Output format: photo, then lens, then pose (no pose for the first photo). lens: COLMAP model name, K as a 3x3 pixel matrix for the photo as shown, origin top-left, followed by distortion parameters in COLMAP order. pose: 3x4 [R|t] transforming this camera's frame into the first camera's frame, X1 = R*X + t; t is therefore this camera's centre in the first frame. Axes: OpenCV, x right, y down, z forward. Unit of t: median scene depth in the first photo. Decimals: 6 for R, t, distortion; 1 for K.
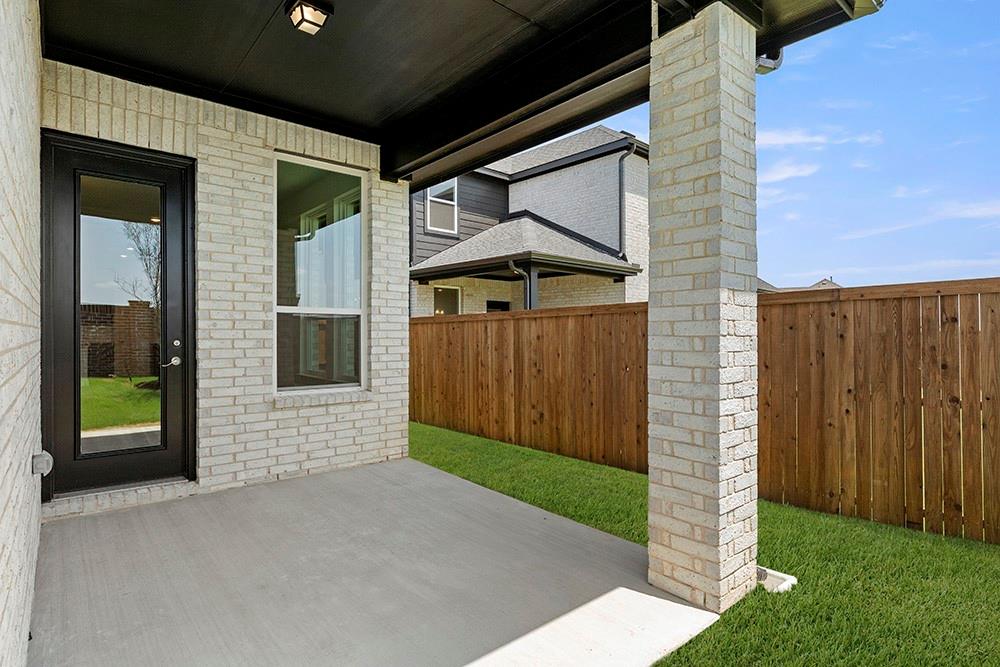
lens RADIAL K [[519.1, 0, 500.8], [0, 519.1, 331.7], [0, 0, 1]] dist [0.003269, 0.000102]
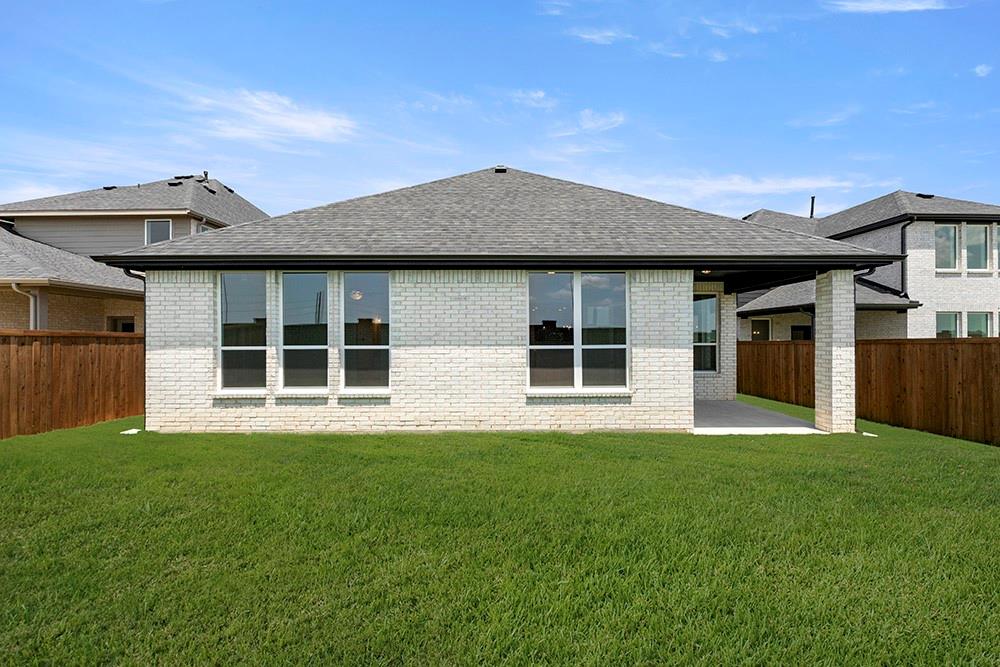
lens RADIAL K [[398.4, 0, 501.1], [0, 398.4, 336.6], [0, 0, 1]] dist [-0.000234, 0.000002]
pose [[0.763842, -0.005662, -0.645379, 0.154156], [0.005377, 0.999983, -0.002410, -0.056022], [0.645381, -0.001630, 0.763859, -0.946927]]
